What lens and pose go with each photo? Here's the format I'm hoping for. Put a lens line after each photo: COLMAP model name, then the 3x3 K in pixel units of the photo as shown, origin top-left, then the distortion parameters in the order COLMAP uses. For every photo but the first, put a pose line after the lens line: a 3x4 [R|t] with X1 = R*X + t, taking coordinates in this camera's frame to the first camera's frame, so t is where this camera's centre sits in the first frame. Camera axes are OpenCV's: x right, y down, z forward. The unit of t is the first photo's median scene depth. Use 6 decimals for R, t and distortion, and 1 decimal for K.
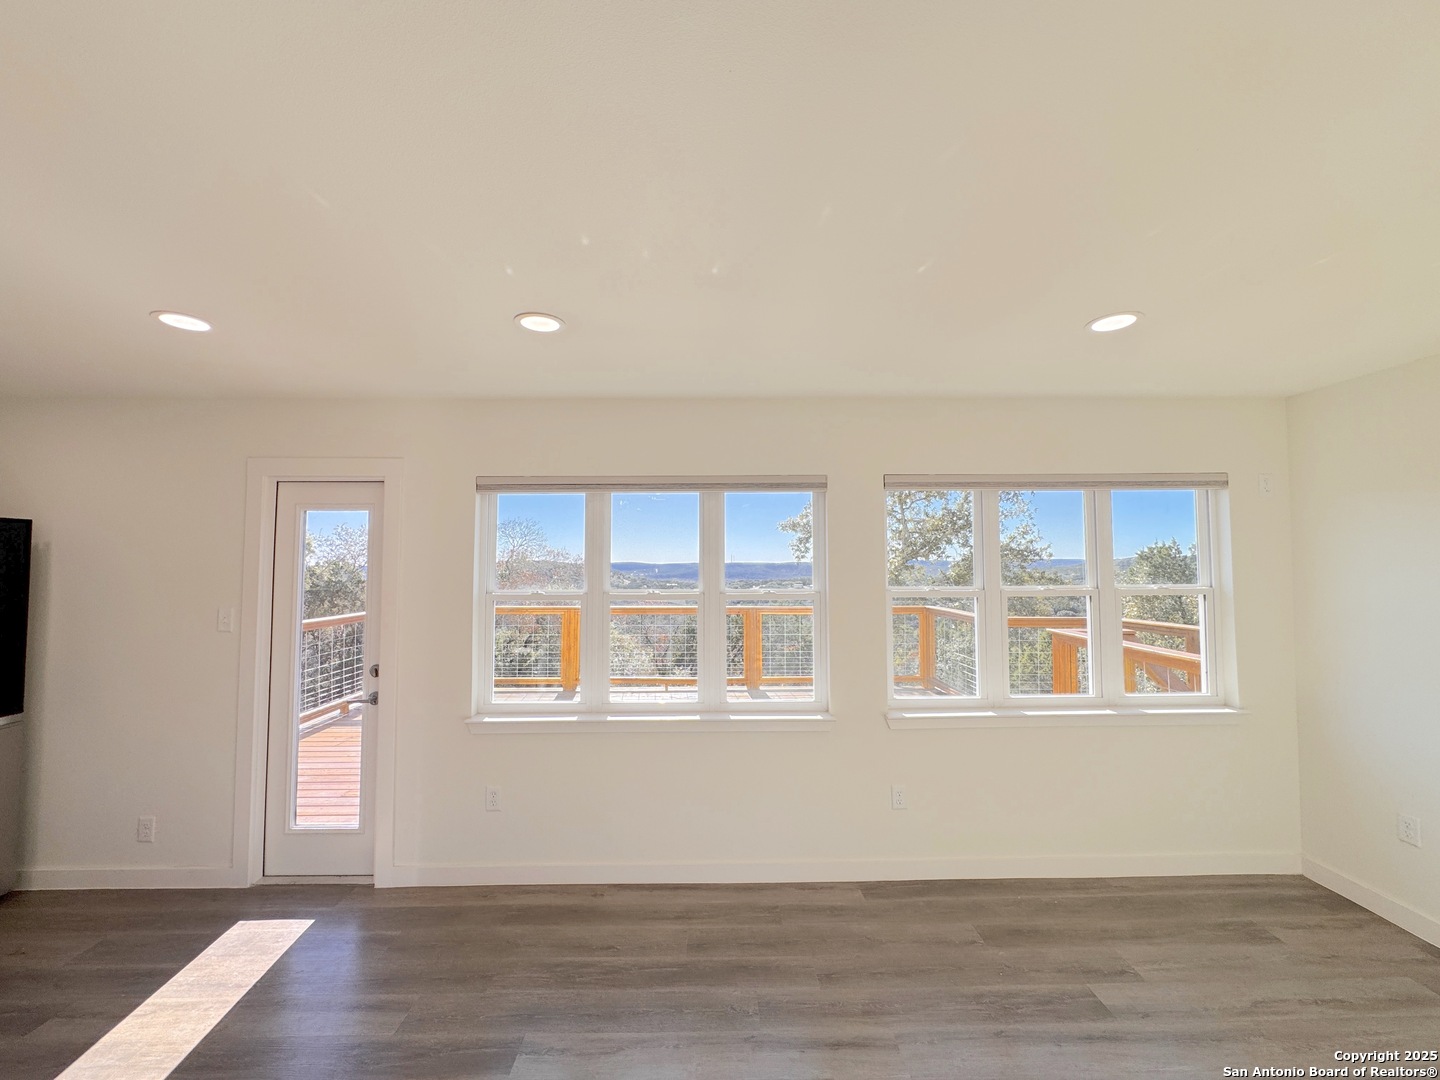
lens RADIAL K [[573.2, 0, 718.8], [0, 573.2, 538.2], [0, 0, 1]] dist [-0.002052, 0.000212]
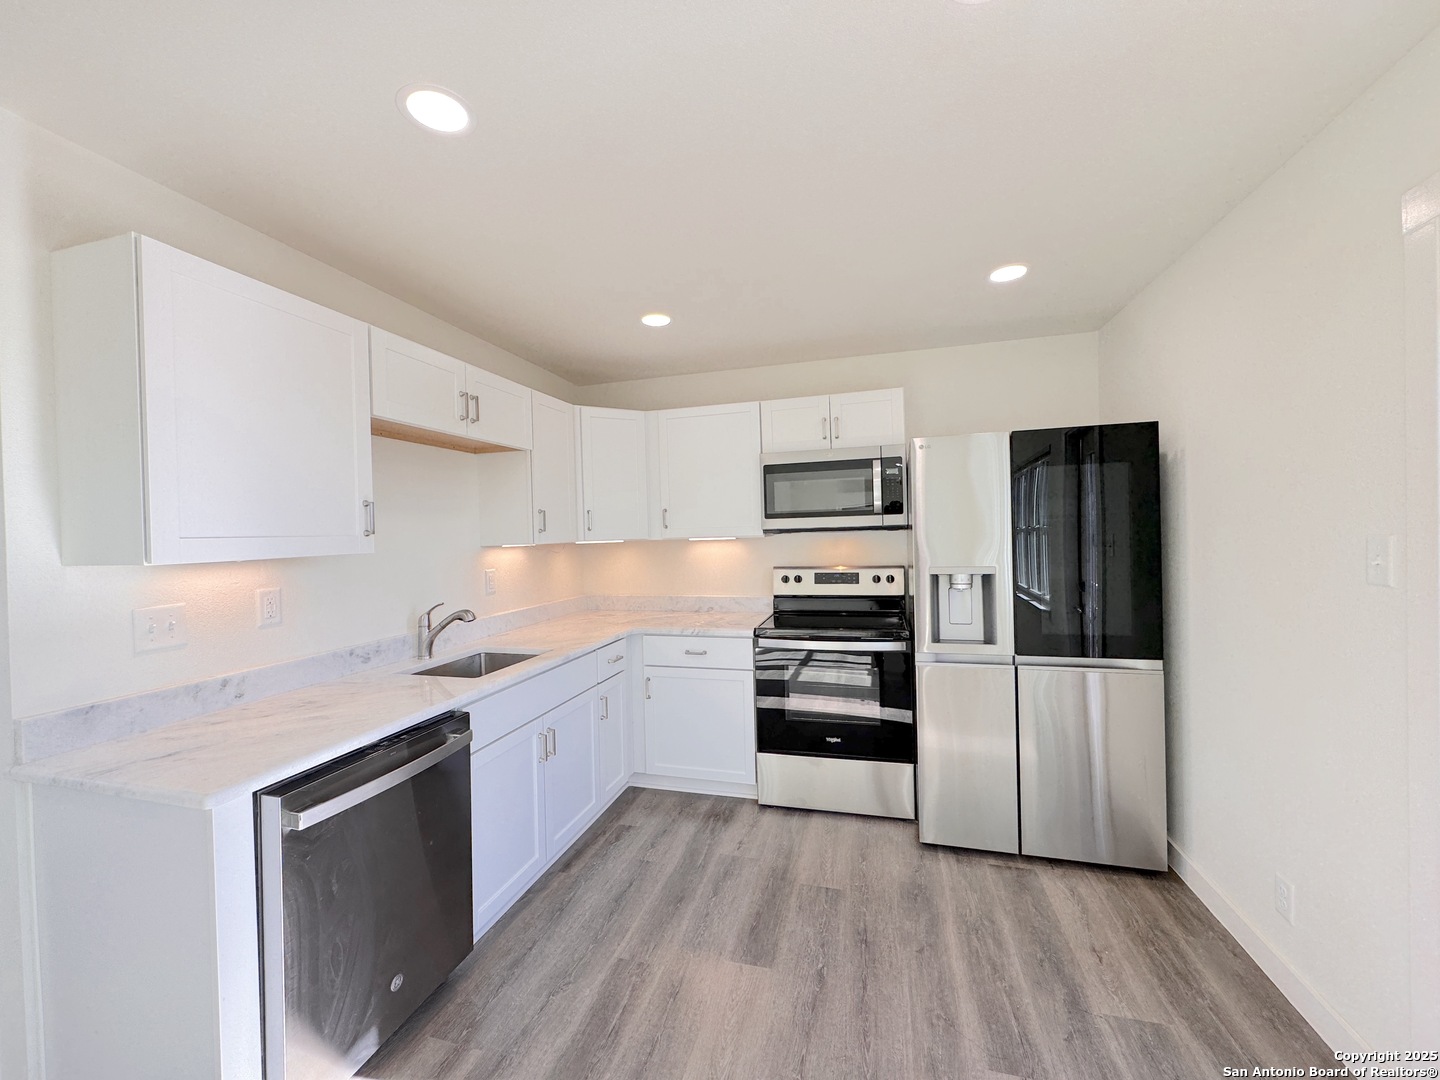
lens RADIAL K [[573.2, 0, 718.8], [0, 573.2, 538.2], [0, 0, 1]] dist [-0.002052, 0.000212]
pose [[-0.273481, 0.015960, -0.961745, -0.275537], [0.074173, 0.997235, -0.004543, 0.093321], [0.959013, -0.072578, -0.273909, 0.657655]]
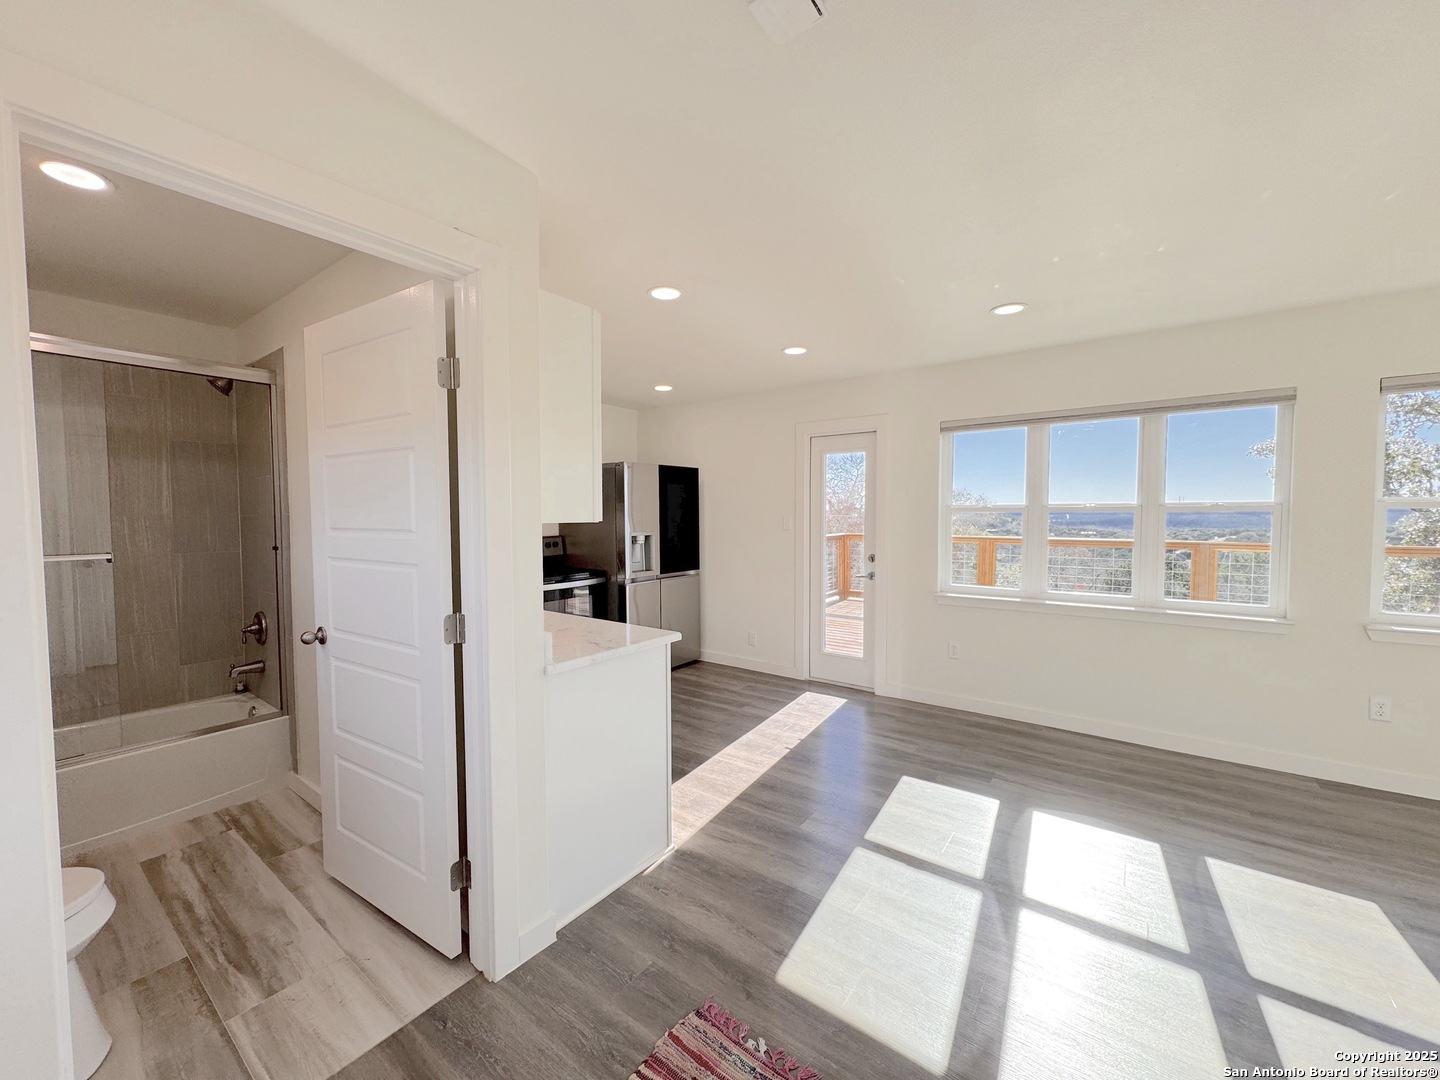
lens RADIAL K [[573.2, 0, 718.8], [0, 573.2, 538.2], [0, 0, 1]] dist [-0.002052, 0.000212]
pose [[0.793638, 0.025723, -0.607846, 0.001853], [0.031449, 0.996036, 0.083211, 0.044188], [0.607577, -0.085156, 0.789683, -0.487543]]
